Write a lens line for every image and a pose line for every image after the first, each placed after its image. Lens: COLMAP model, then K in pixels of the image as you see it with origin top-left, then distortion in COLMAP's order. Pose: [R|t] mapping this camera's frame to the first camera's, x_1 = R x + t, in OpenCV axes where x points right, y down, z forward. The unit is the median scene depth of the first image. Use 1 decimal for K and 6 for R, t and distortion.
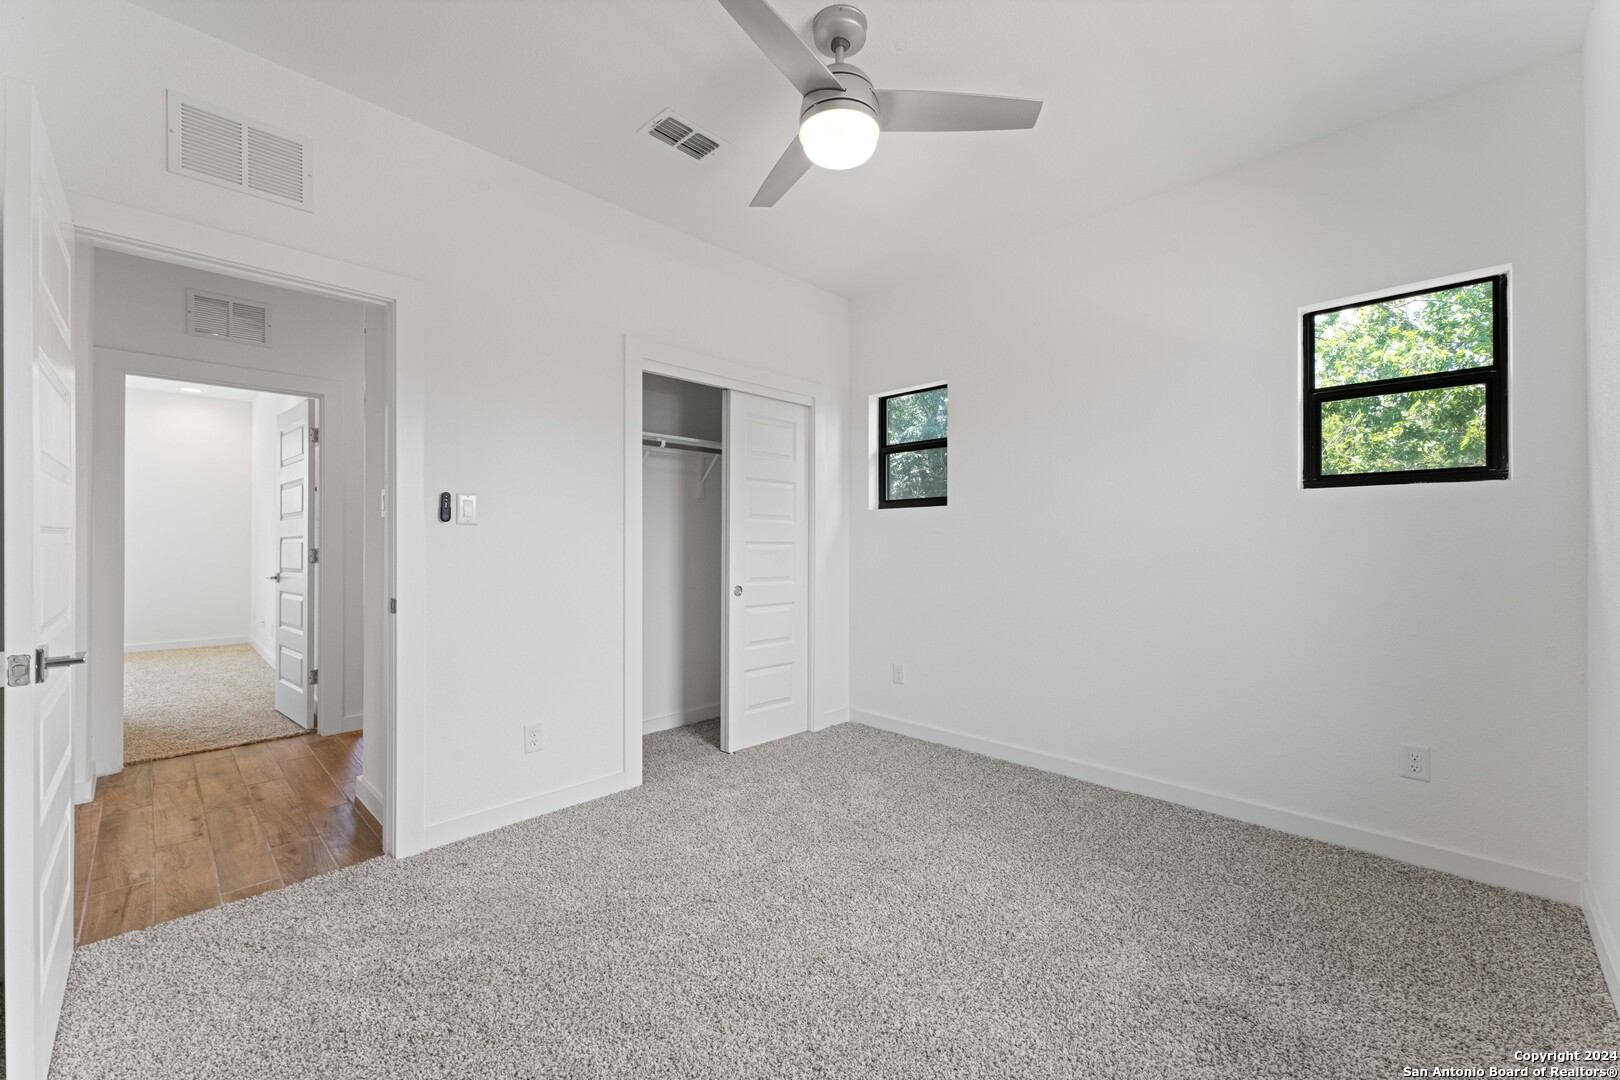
lens RADIAL K [[651.1, 0, 840.5], [0, 651.1, 542.6], [0, 0, 1]] dist [0.003021, 0.000496]
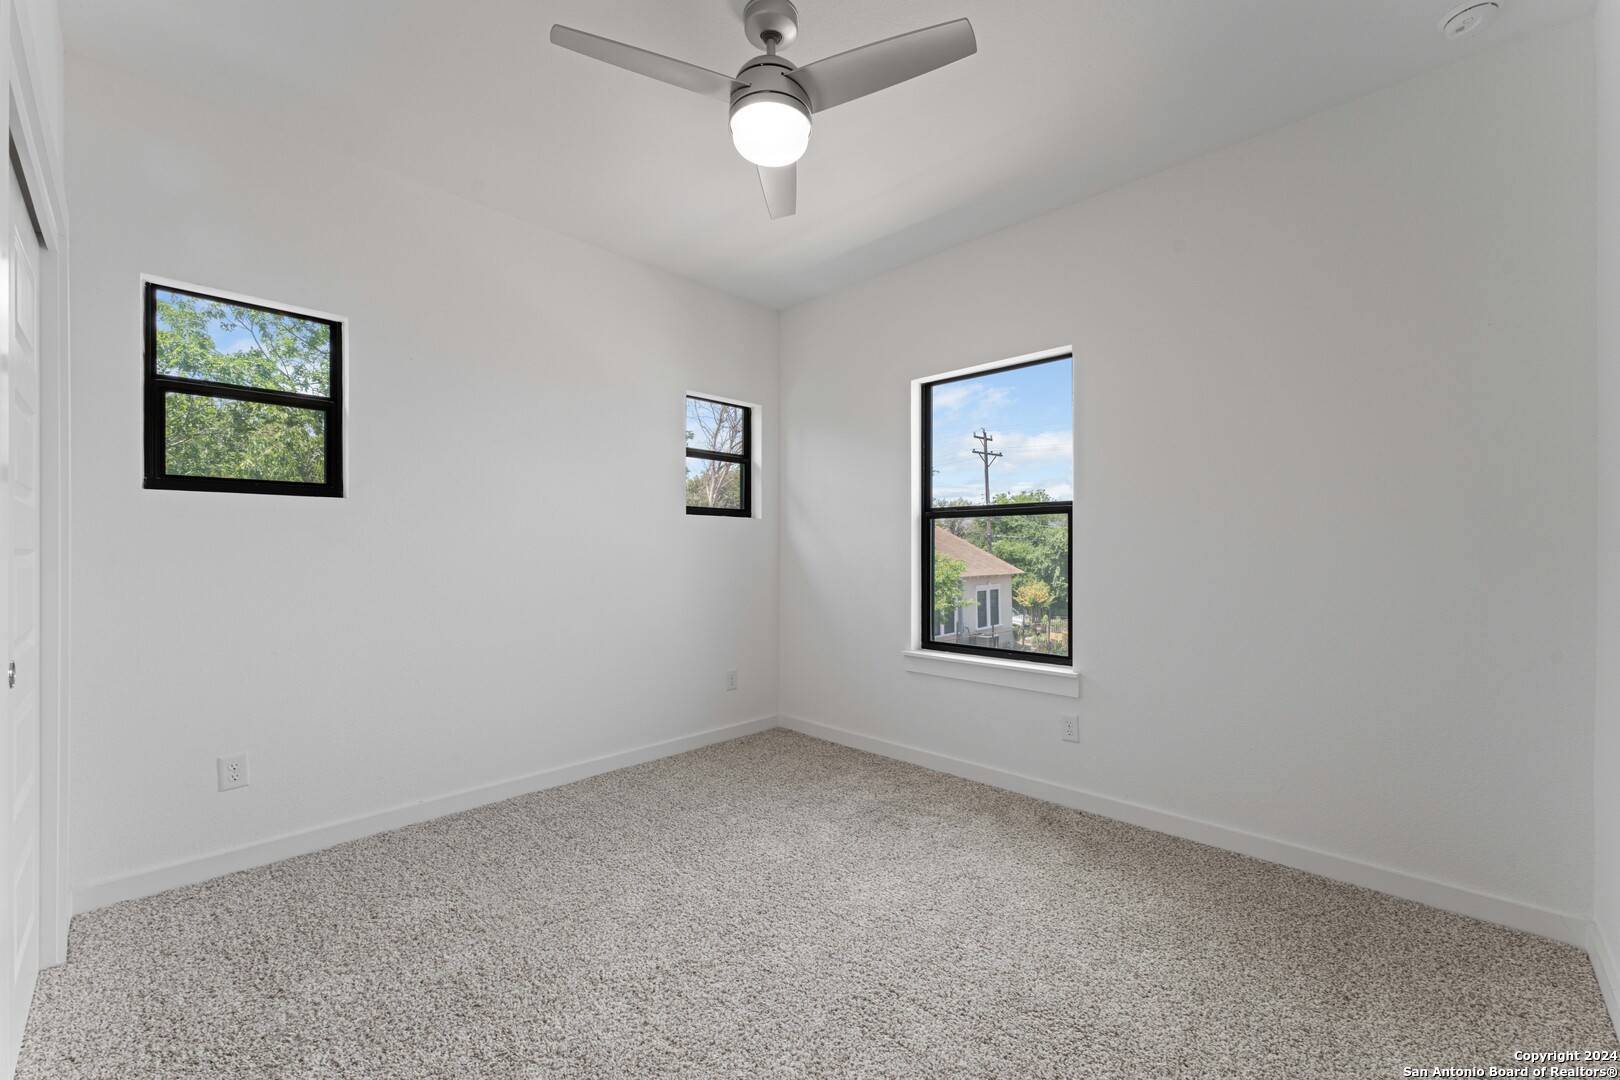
lens RADIAL K [[651.1, 0, 809.7], [0, 651.1, 543.3], [0, 0, 1]] dist [0.003021, 0.000496]
pose [[0.032400, 0.005872, 0.999458, -0.463898], [0.006430, 0.999961, -0.006084, 0.000939], [-0.999454, 0.006624, 0.032361, 0.434954]]
